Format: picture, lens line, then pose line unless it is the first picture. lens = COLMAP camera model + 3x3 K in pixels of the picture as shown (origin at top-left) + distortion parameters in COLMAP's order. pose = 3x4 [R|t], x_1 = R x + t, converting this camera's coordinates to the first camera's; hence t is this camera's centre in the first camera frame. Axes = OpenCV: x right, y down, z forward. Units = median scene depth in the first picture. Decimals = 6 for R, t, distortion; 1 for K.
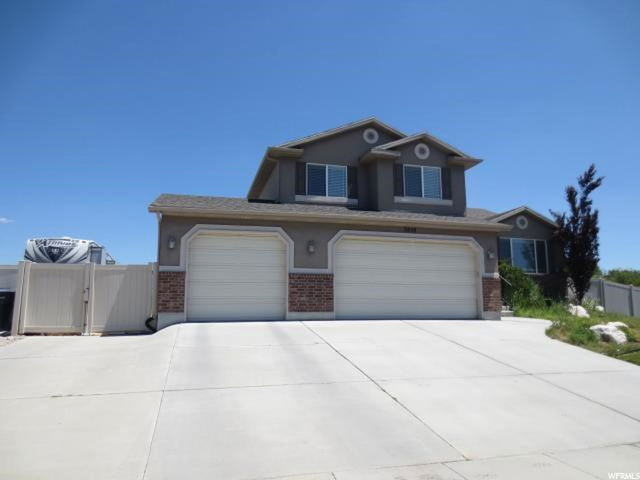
lens RADIAL K [[451.7, 0, 319.1], [0, 451.7, 238.7], [0, 0, 1]] dist [-0.011347, -0.003874]
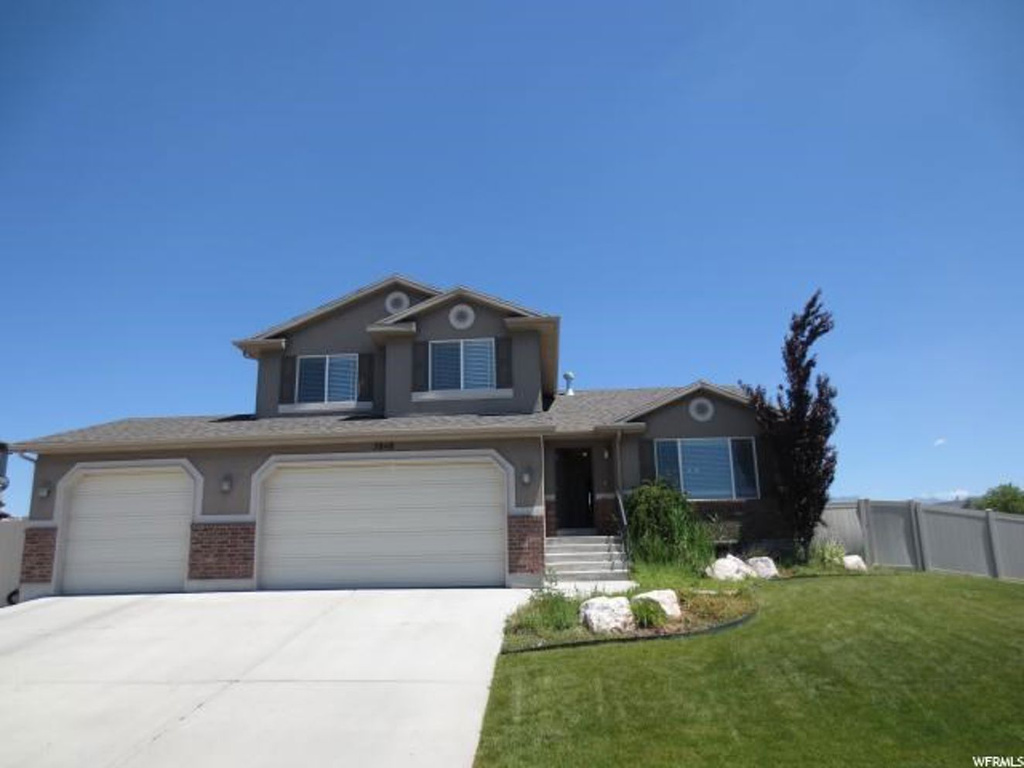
lens RADIAL K [[722.7, 0, 510.4], [0, 722.7, 387.5], [0, 0, 1]] dist [-0.011347, -0.003874]
pose [[0.942702, -0.098515, -0.318759, 0.637598], [0.071947, 0.992959, -0.094105, 0.006123], [0.325785, 0.065780, 0.943153, 0.073464]]
